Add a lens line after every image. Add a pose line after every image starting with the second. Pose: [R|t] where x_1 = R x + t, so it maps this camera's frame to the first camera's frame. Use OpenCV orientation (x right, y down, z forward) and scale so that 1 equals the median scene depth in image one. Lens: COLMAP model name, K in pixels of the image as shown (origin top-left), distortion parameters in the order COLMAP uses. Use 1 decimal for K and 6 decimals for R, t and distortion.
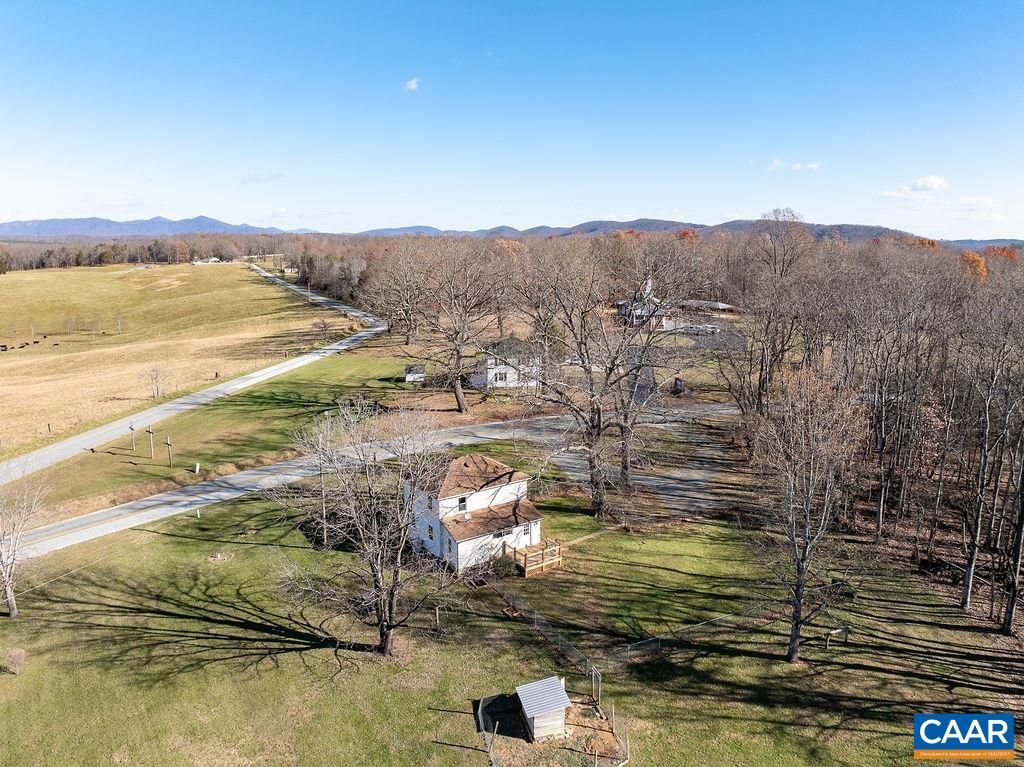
lens RADIAL K [[729.2, 0, 519.3], [0, 729.2, 381.4], [0, 0, 1]] dist [-0.039487, 0.007676]
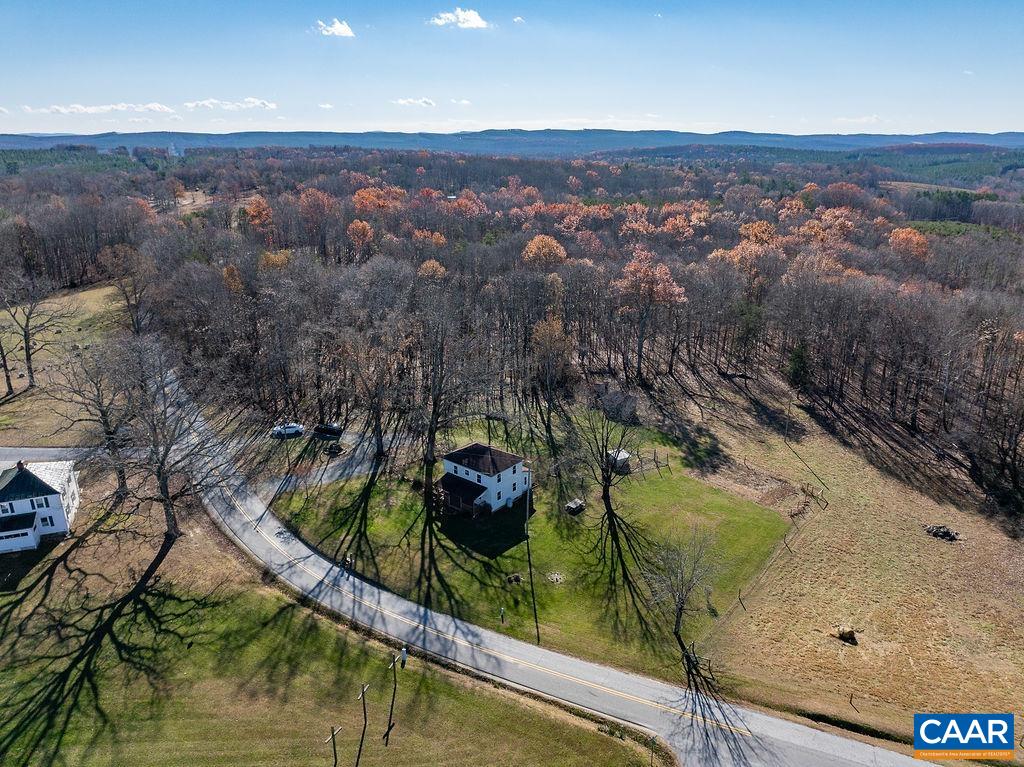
lens RADIAL K [[729.2, 0, 511.4], [0, 729.2, 384.2], [0, 0, 1]] dist [-0.039487, 0.007676]
pose [[-0.280915, -0.329591, 0.901364, -1.559203], [0.181101, 0.904106, 0.387034, -0.650326], [-0.942491, 0.271961, -0.194287, 1.288623]]
